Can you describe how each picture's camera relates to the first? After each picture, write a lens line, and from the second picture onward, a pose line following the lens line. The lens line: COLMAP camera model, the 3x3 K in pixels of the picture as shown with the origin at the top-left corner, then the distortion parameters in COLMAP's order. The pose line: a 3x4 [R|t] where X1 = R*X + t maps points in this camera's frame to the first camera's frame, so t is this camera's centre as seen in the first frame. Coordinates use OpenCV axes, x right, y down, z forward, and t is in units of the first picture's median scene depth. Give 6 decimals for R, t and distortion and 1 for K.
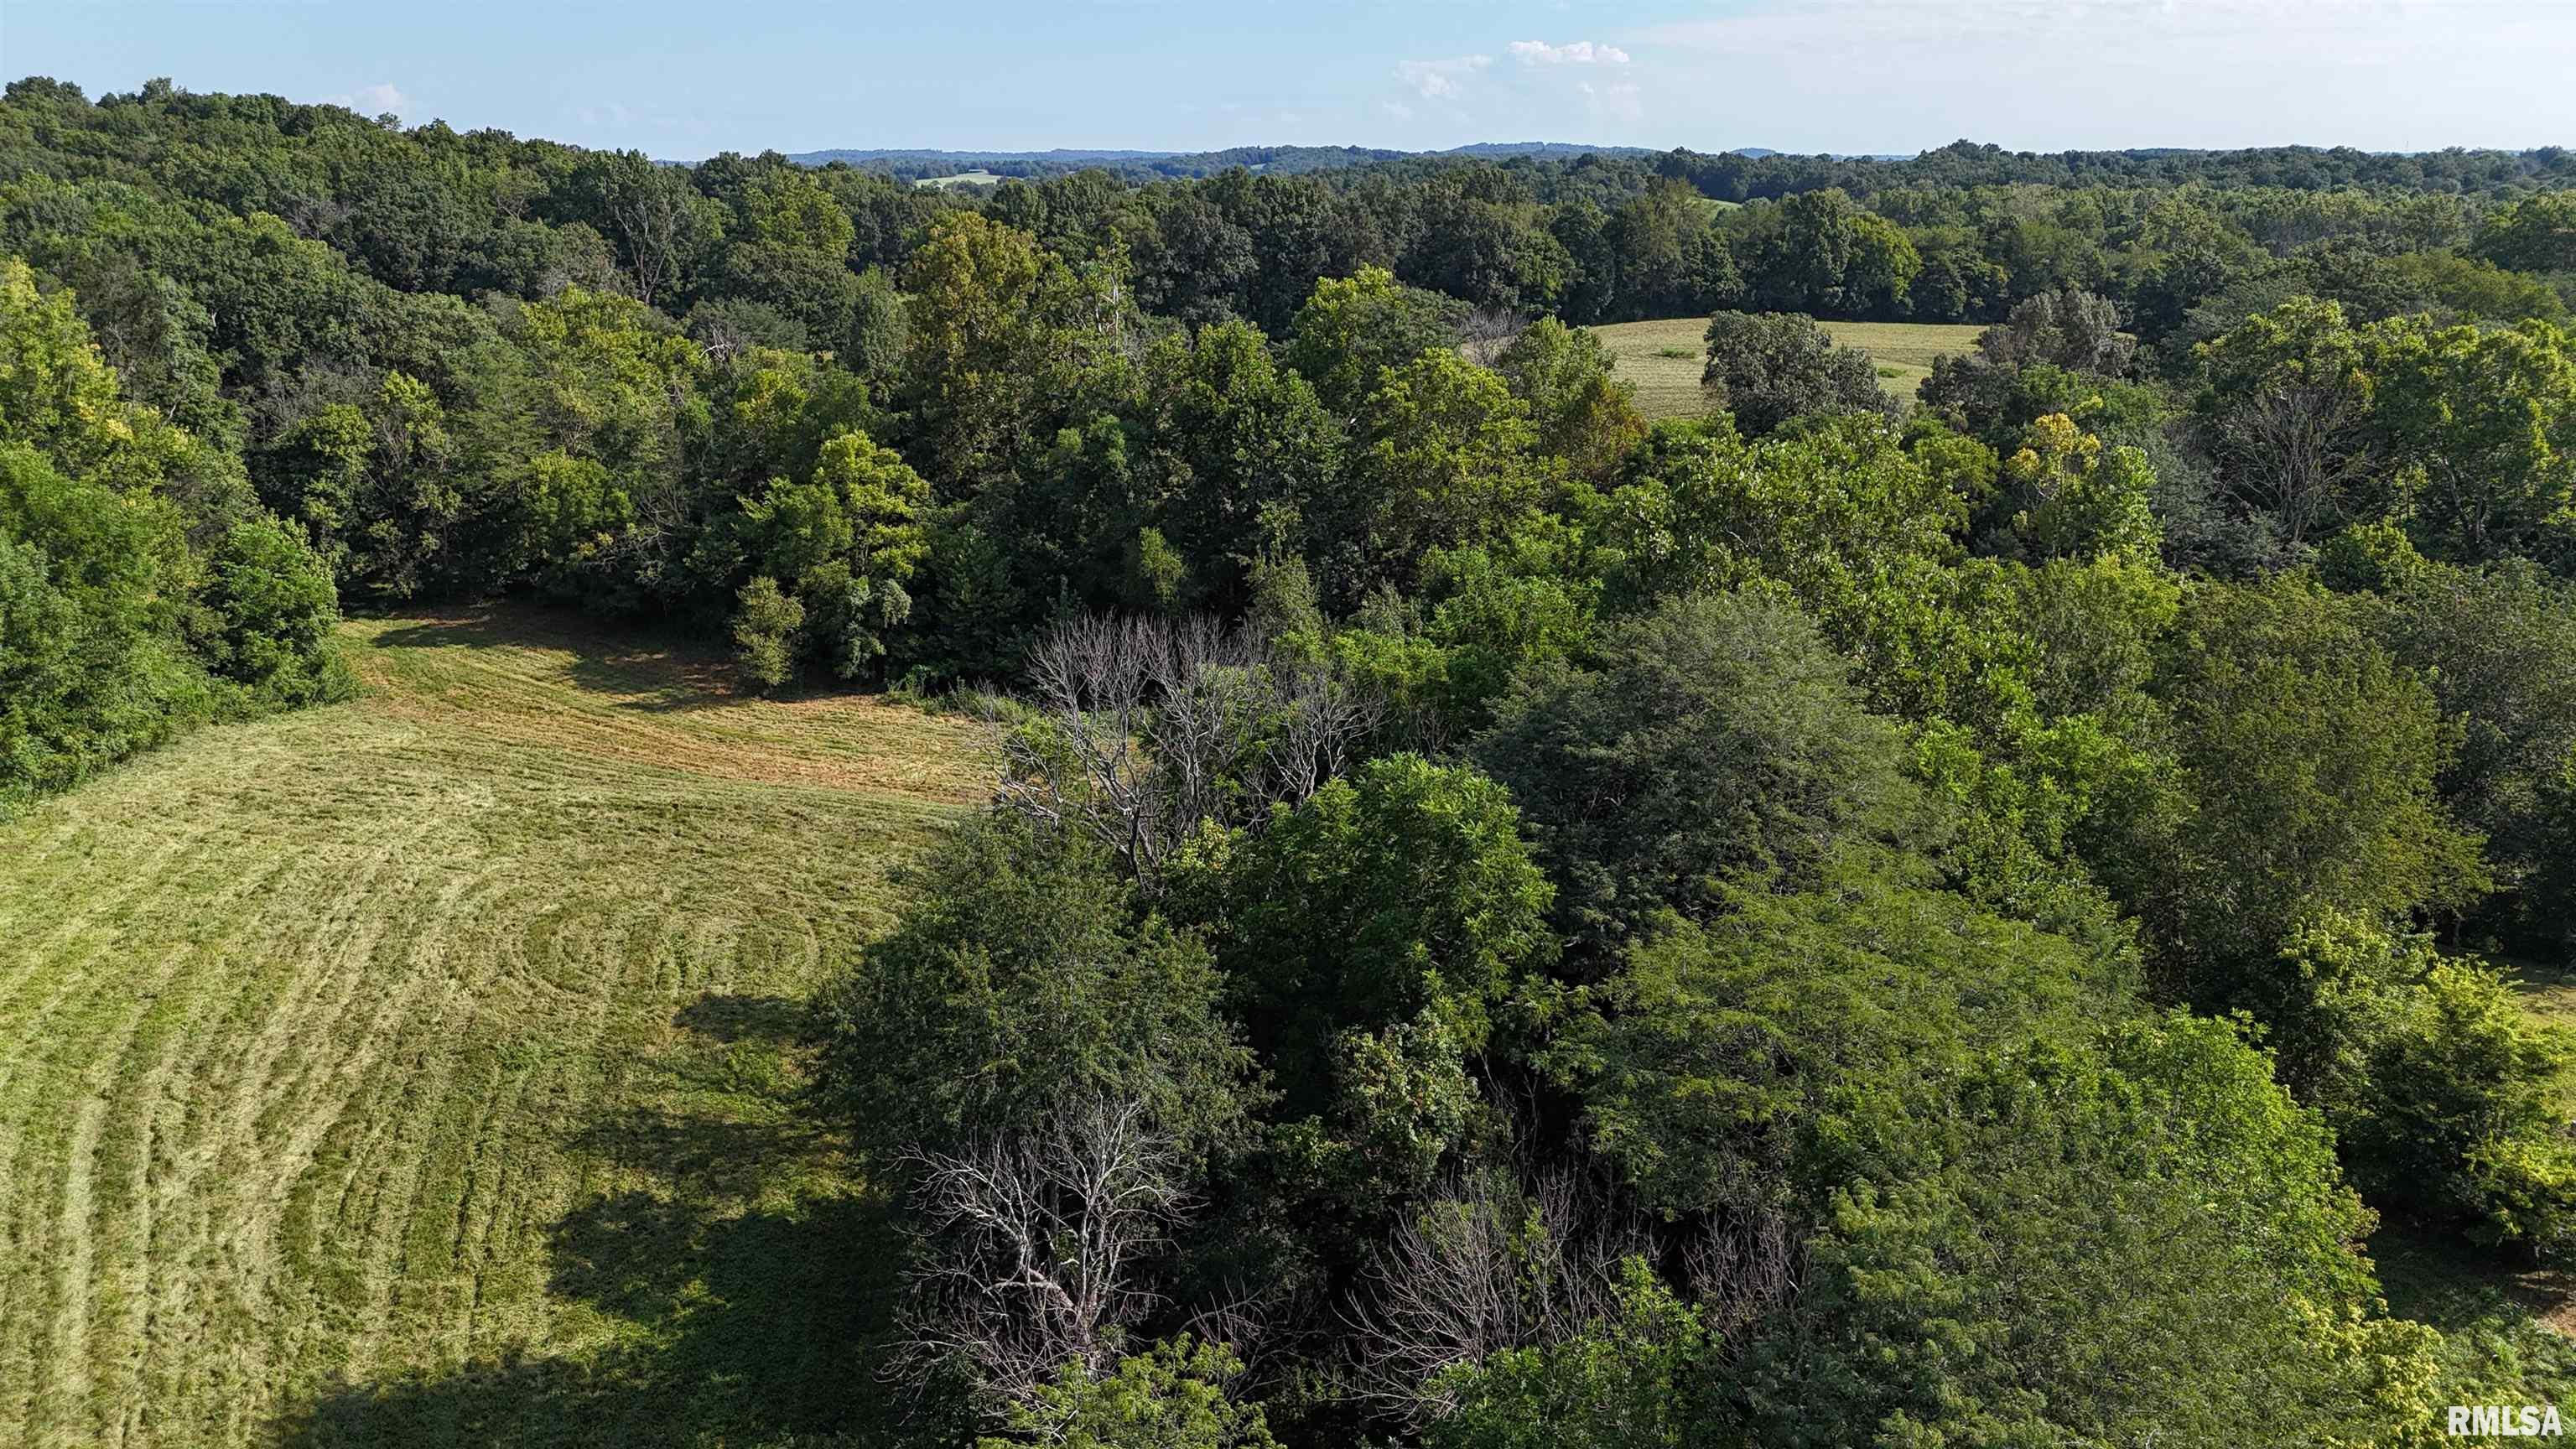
lens RADIAL K [[1856.0, 0, 1288.0], [0, 1856.0, 724.5], [0, 0, 1]] dist [0.113304, -0.123238]
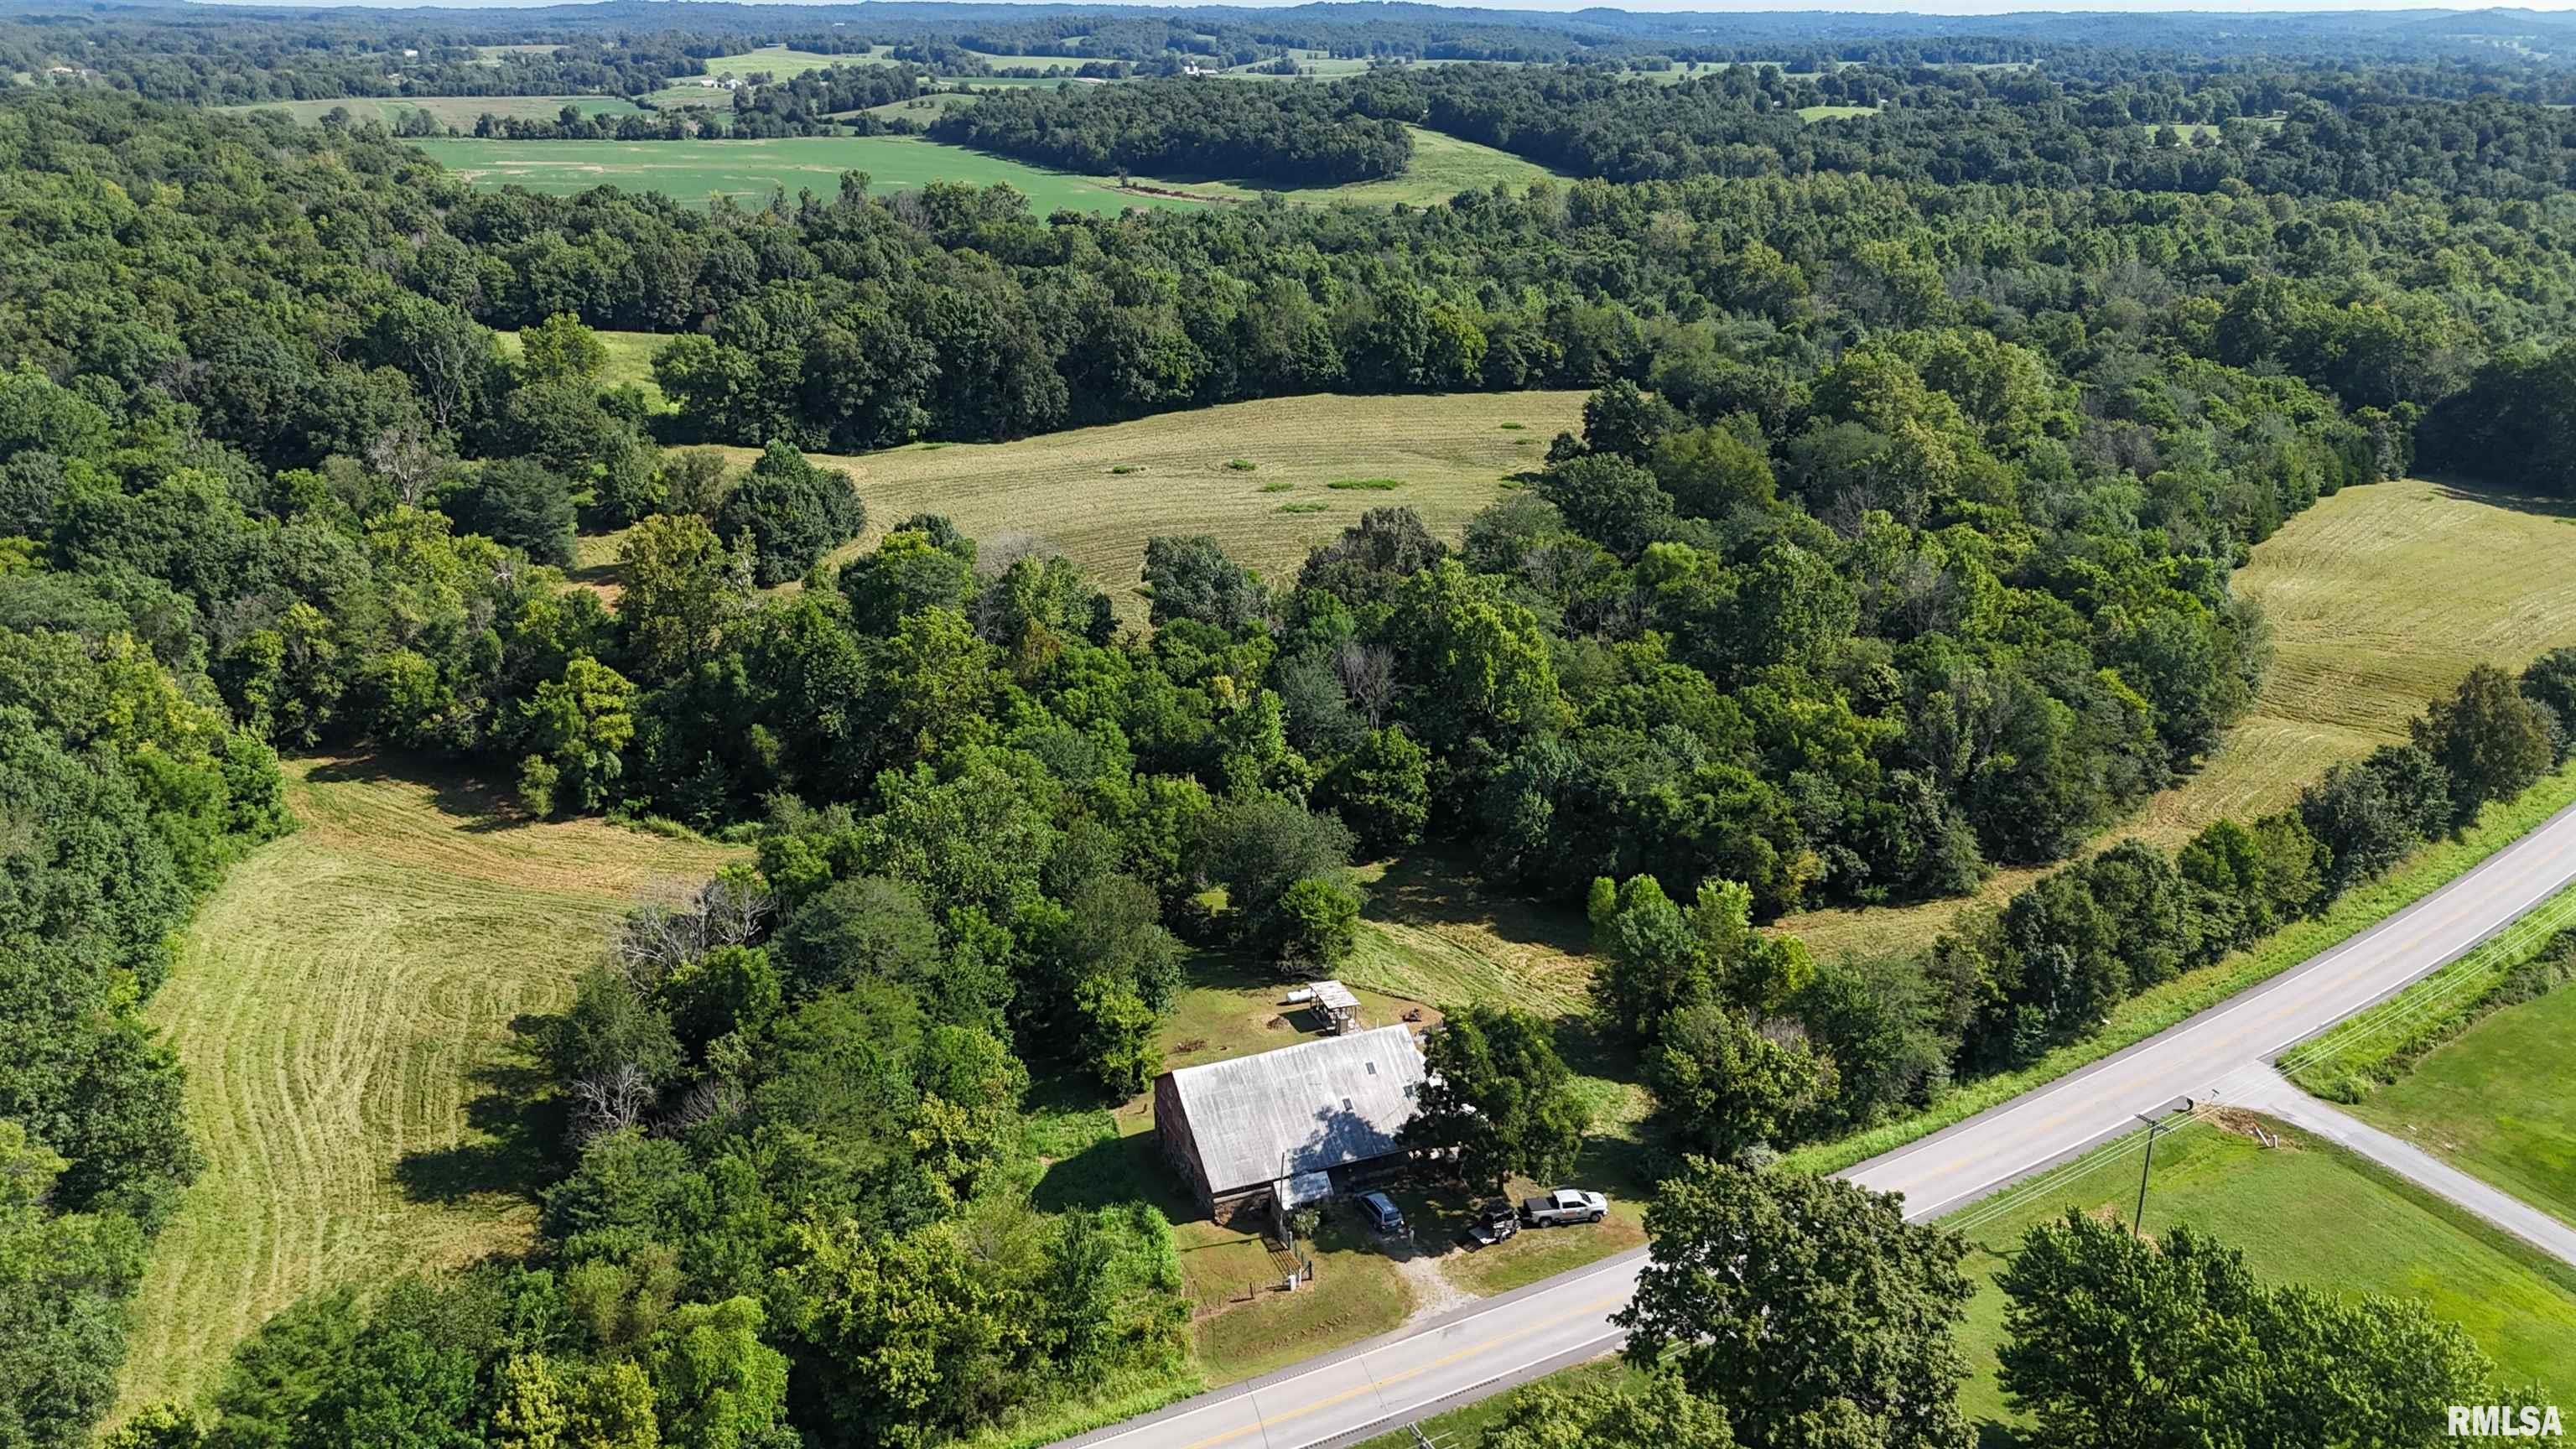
lens RADIAL K [[1912.7, 0, 1288.0], [0, 1912.7, 724.5], [0, 0, 1]] dist [0.053996, -0.031046]
pose [[0.996228, -0.018716, 0.084734, 0.230489], [0.014009, 0.998343, 0.055808, -0.168346], [-0.085638, -0.054410, 0.994840, -0.726727]]
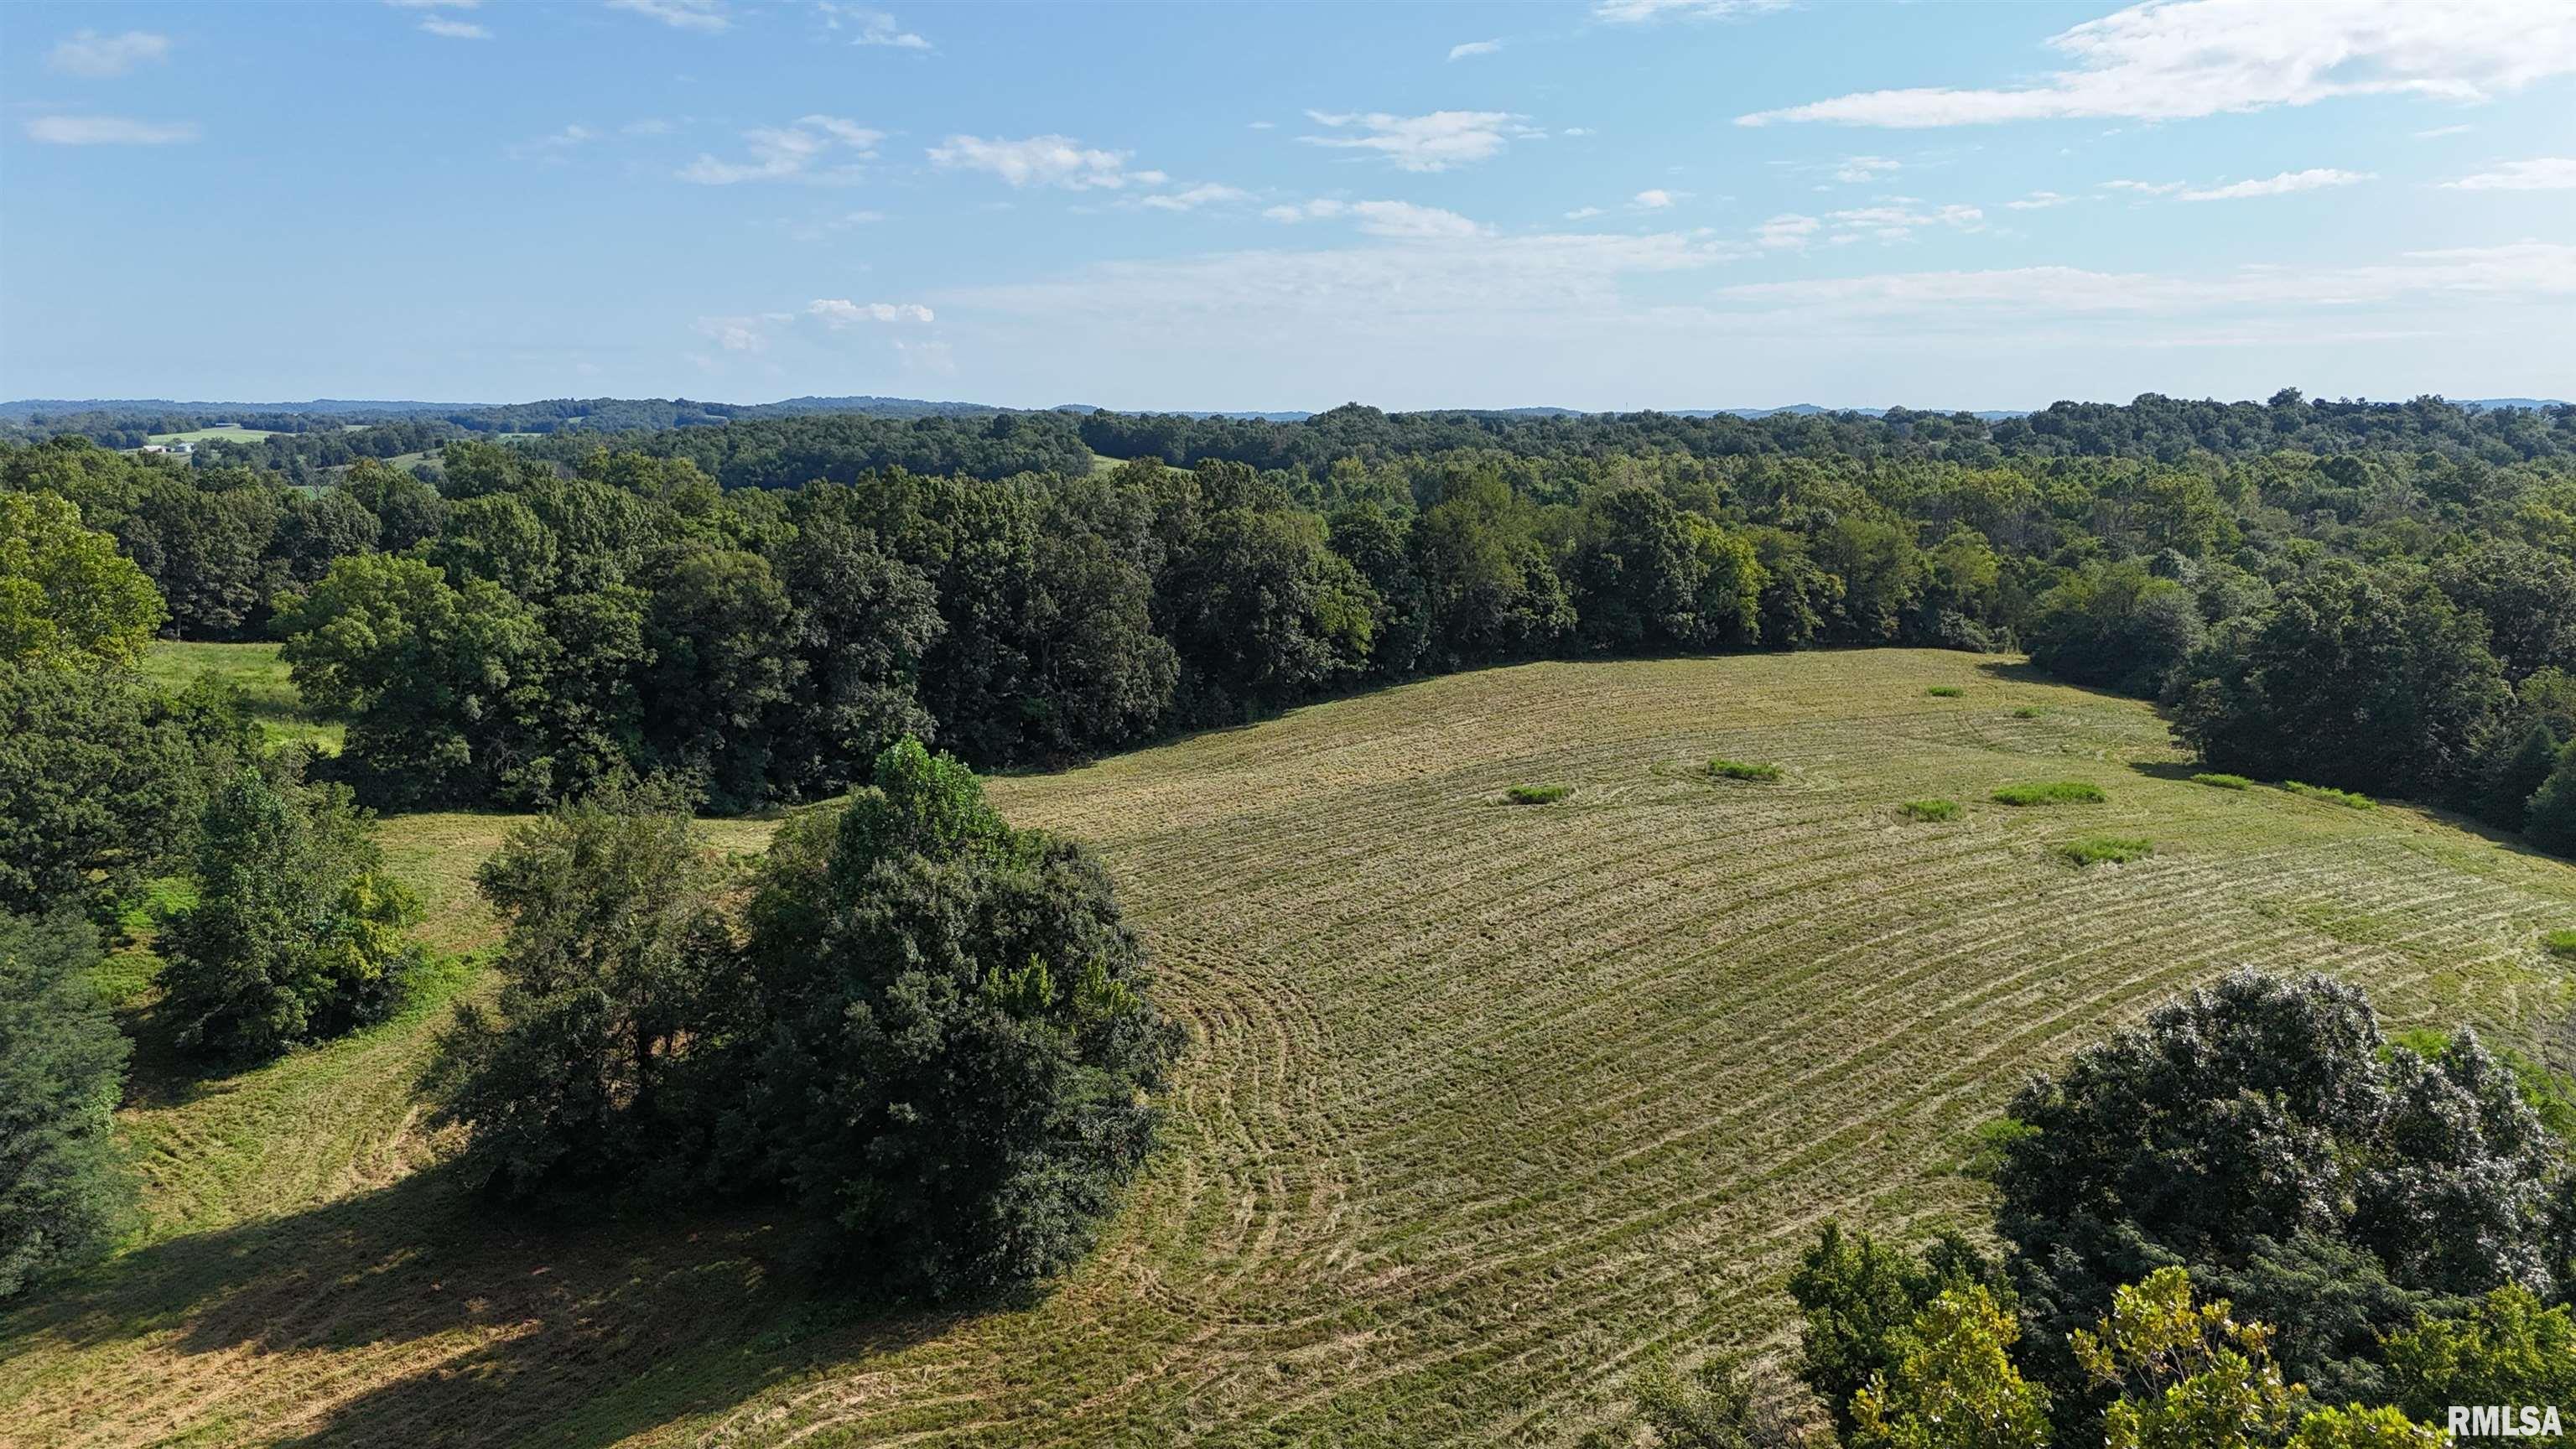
lens RADIAL K [[1917.9, 0, 1328.6], [0, 1917.9, 713.5], [0, 0, 1]] dist [0.042129, -0.010970]
pose [[0.937520, -0.053999, 0.343716, -0.252489], [0.100643, 0.987740, -0.119338, -0.296717], [-0.333058, 0.146474, 0.931460, 0.878100]]
